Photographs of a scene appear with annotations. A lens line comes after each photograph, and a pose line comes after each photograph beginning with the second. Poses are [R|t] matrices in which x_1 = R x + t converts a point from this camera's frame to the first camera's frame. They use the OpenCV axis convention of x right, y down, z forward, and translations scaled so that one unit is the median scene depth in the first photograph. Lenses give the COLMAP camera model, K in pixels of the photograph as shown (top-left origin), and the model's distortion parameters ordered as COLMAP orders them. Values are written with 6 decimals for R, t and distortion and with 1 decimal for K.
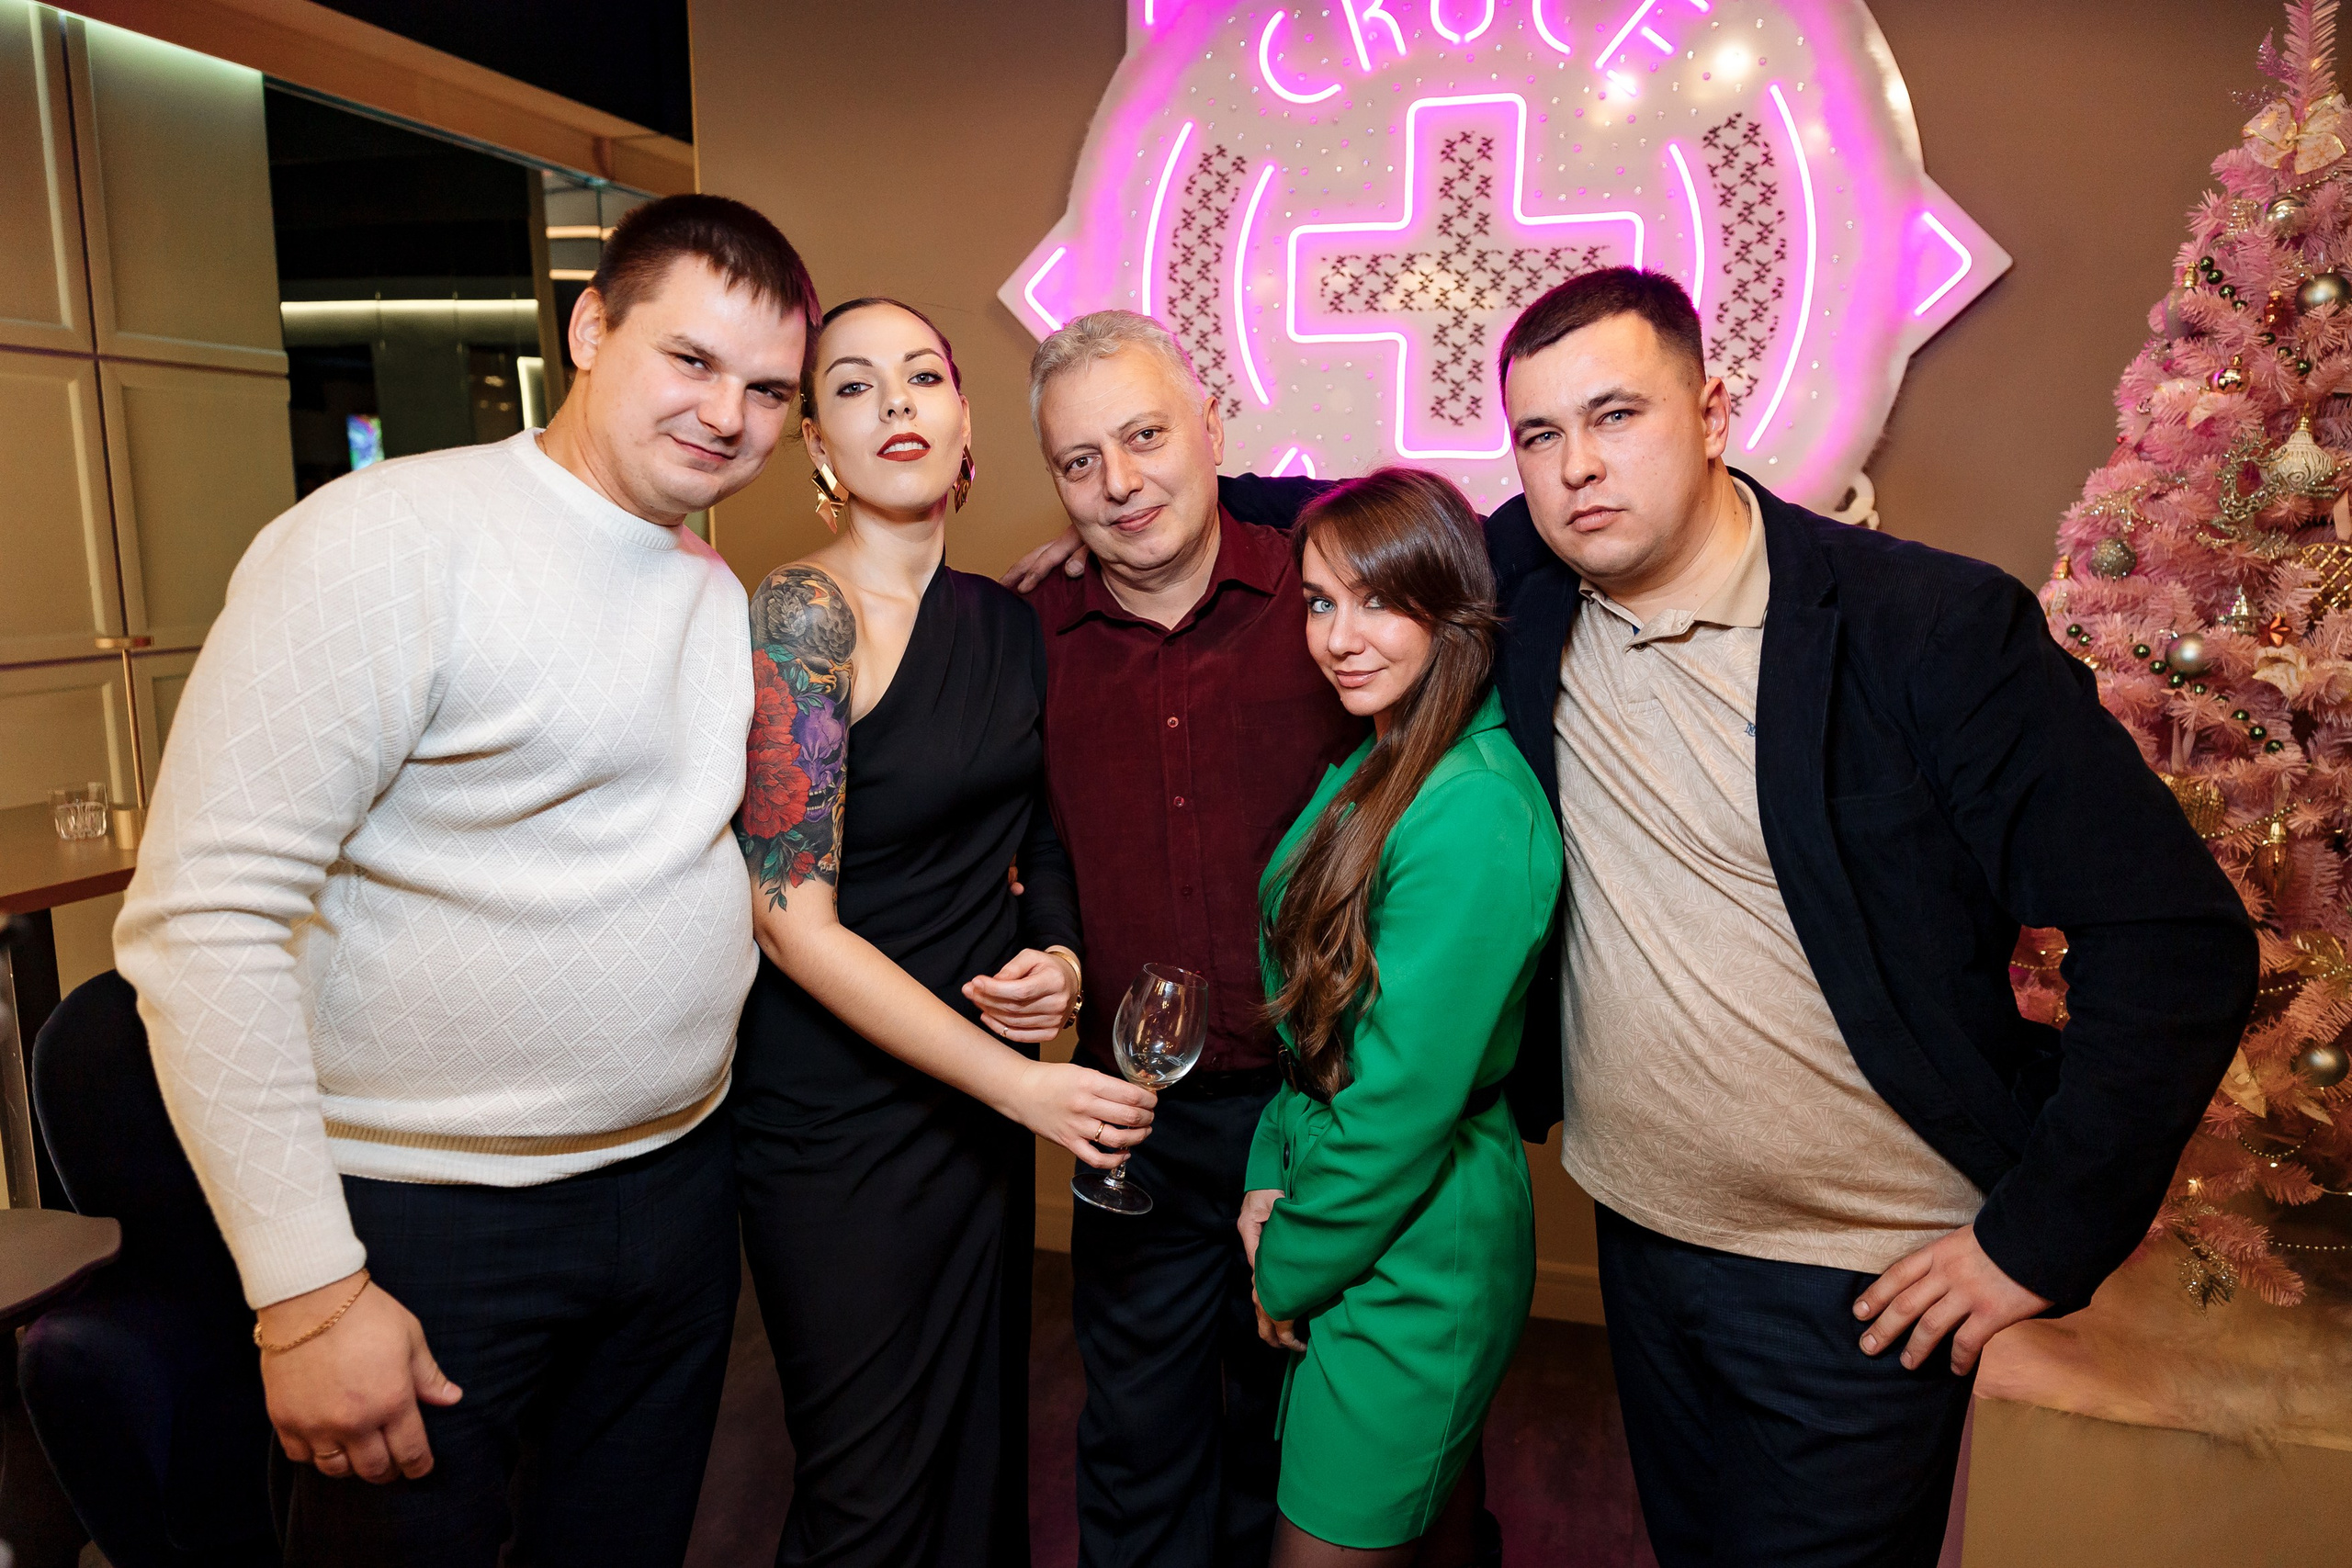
lens RADIAL K [[1631.3, 0, 1171.6], [0, 1631.3, 773.0], [0, 0, 1]] dist [0.018871, -0.005288]
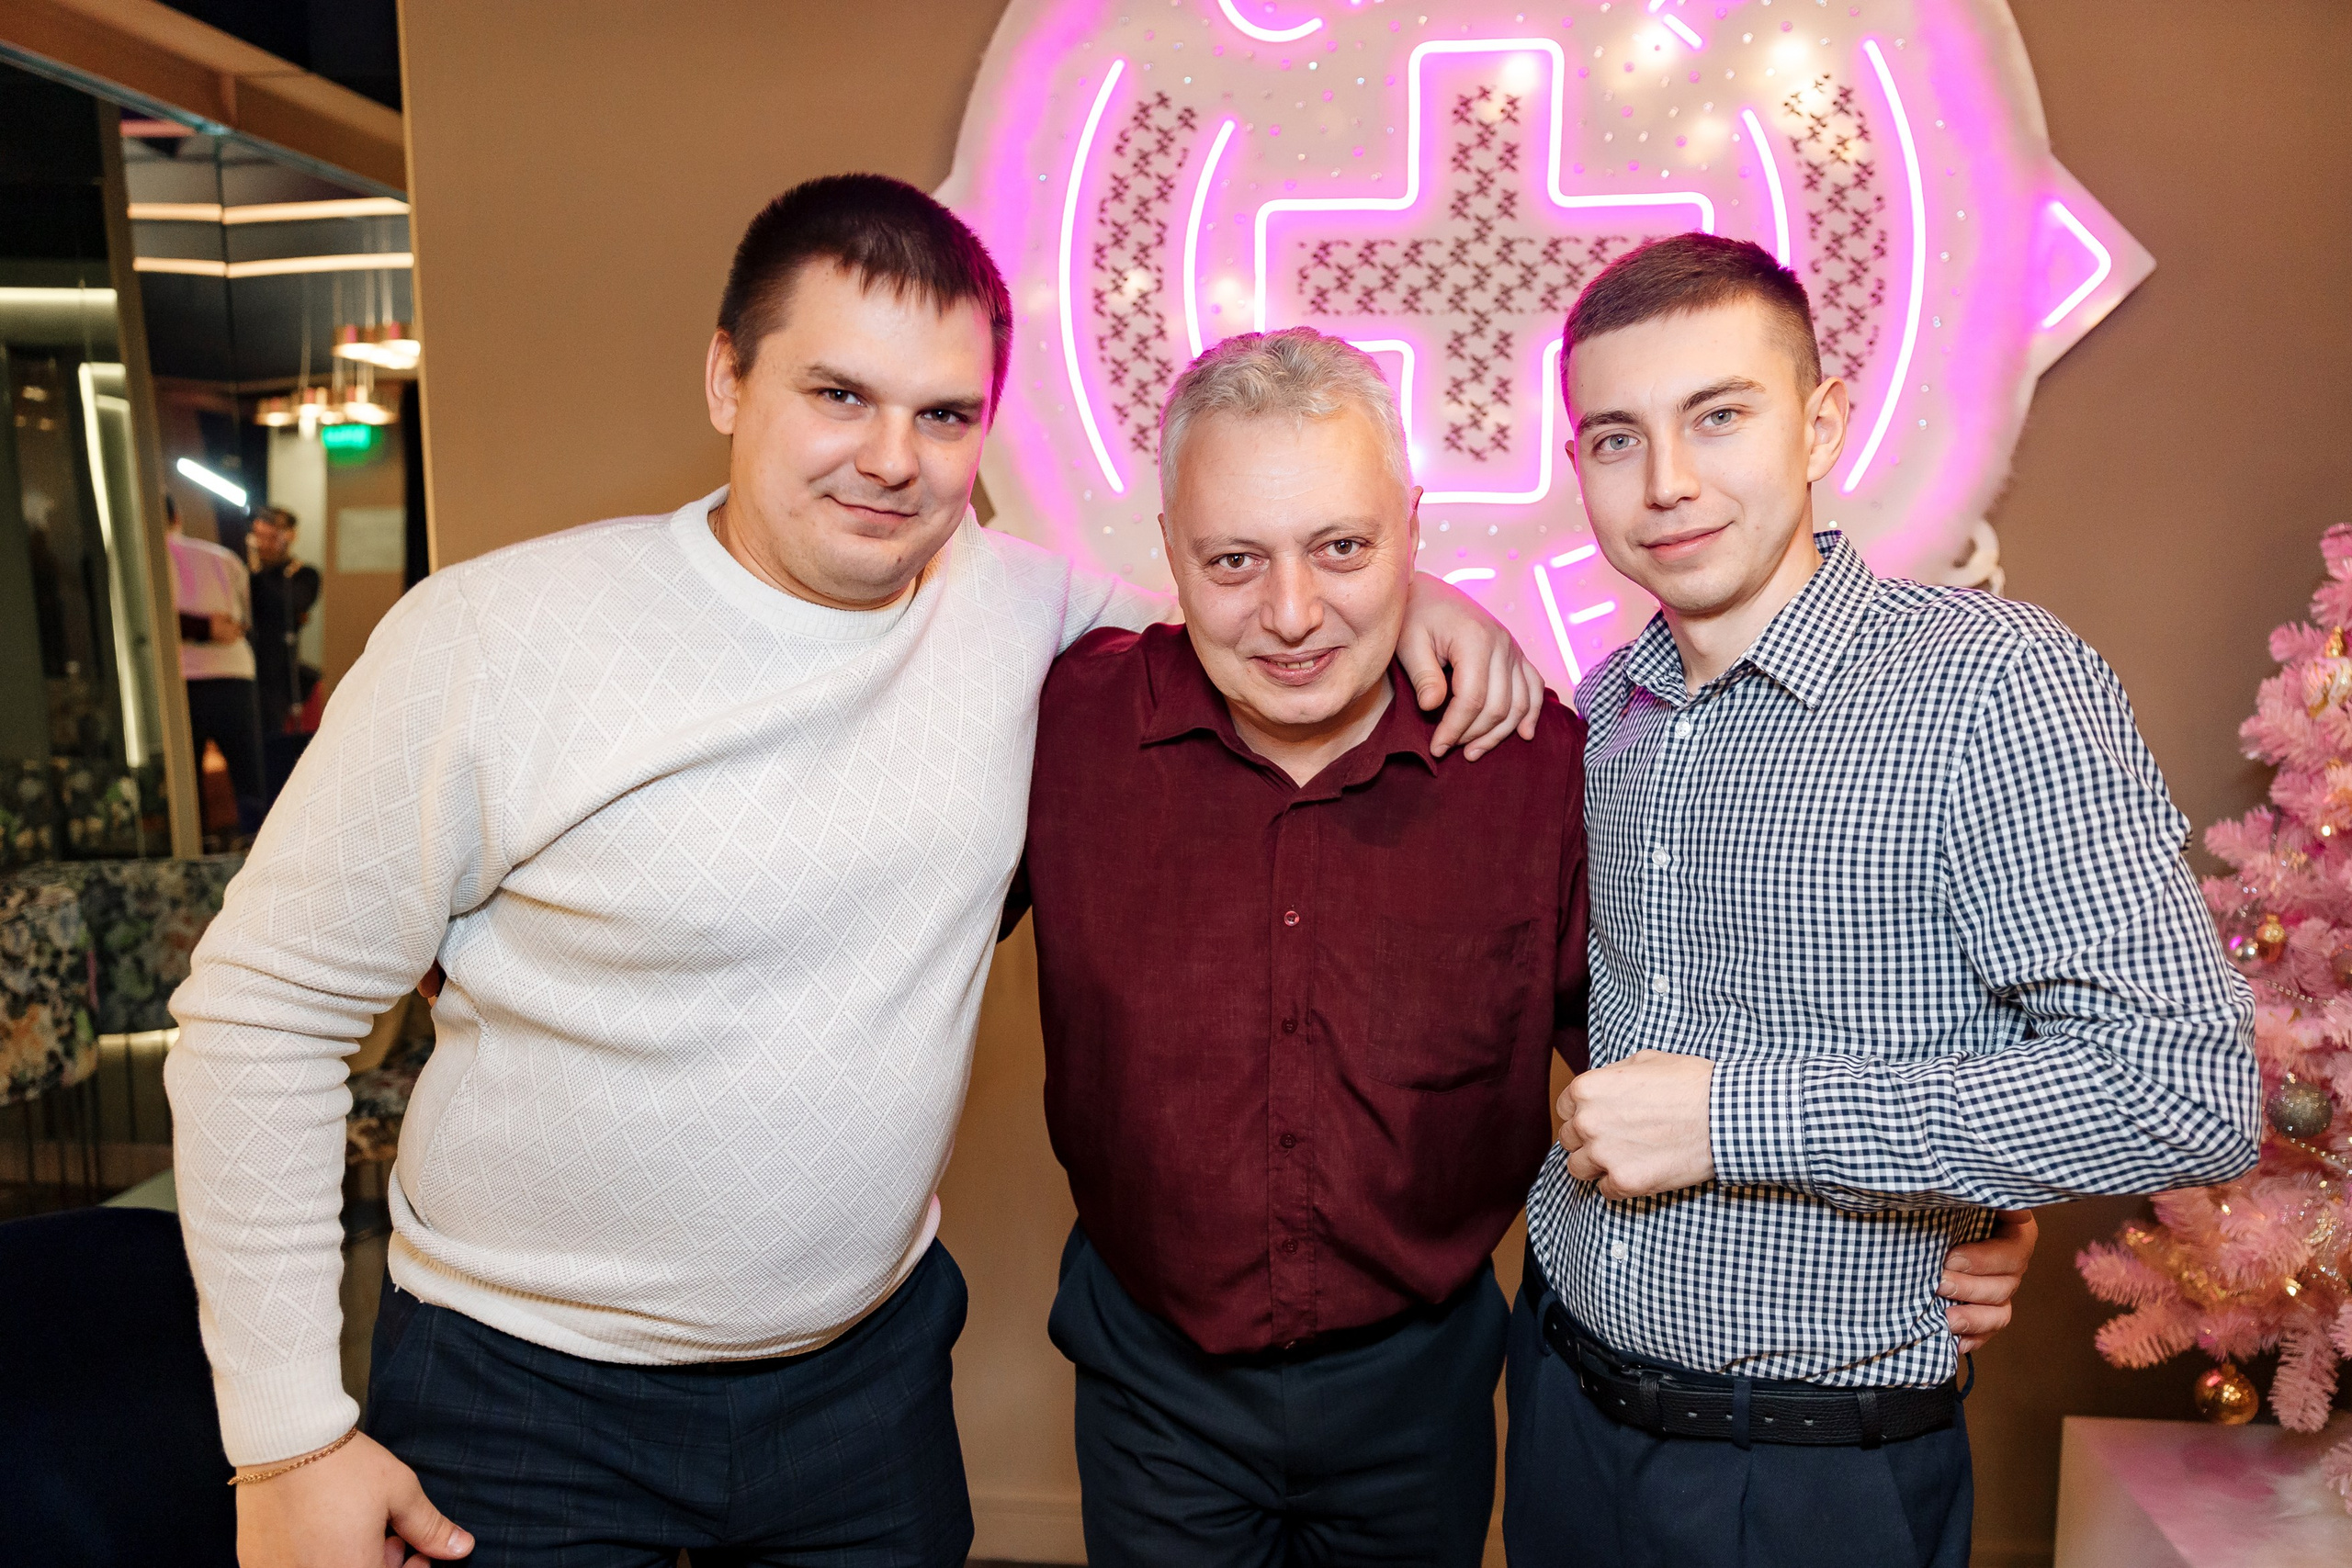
lens RADIAL K [[1709.9, 0, 1176.0], [0, 1709.9, 755.4], [0, 0, 1]] dist [0.053645, -0.045649]
pose [[0.980355, -0.028249, 0.195209, -0.140226], [0.035599, 0.998779, -0.034244, -0.052461], [-0.194003, 0.040521, 0.980164, 0.246575]]
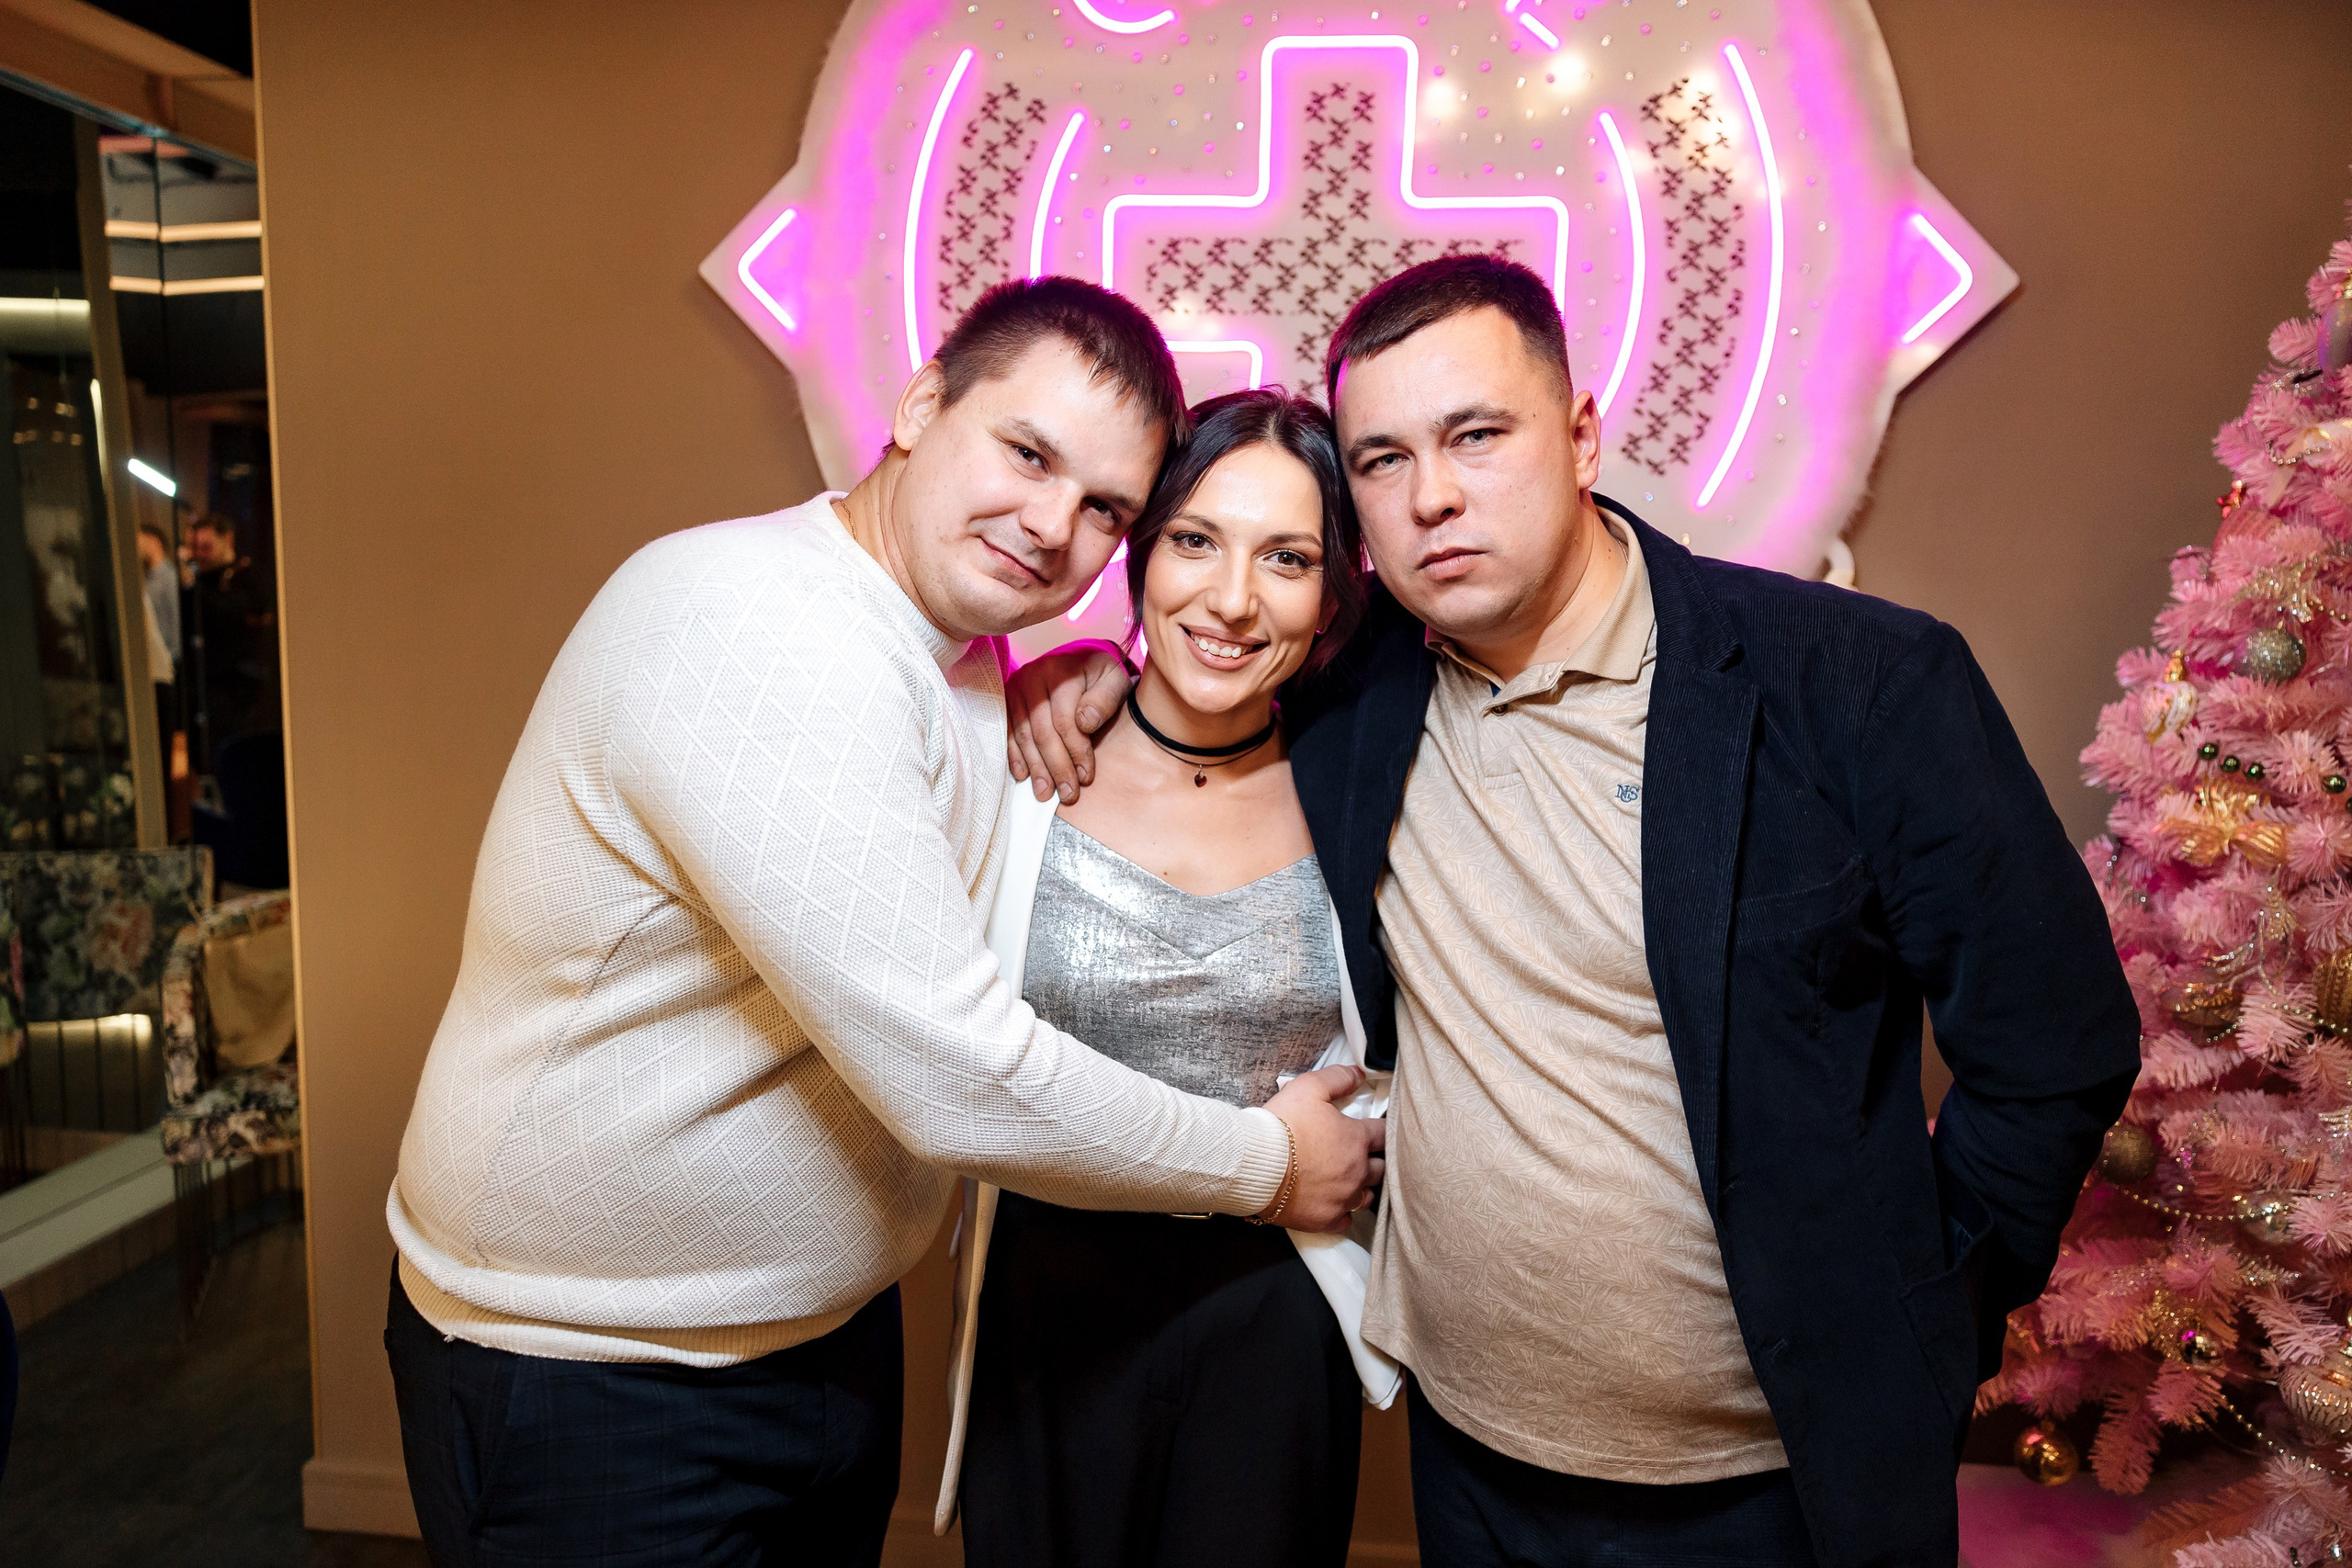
lens RADIAL K [[1631.3, 0, 1171.6], [0, 1631.3, 773.0], [0, 0, 1]] dist [0.018871, -0.005288]
pose [[0.982263, -0.003513, 0.187477, -0.042481], [0.011440, 0.999085, -0.041214, -0.042264], [-0.187161, 0.042628, 0.981404, 0.292892]]
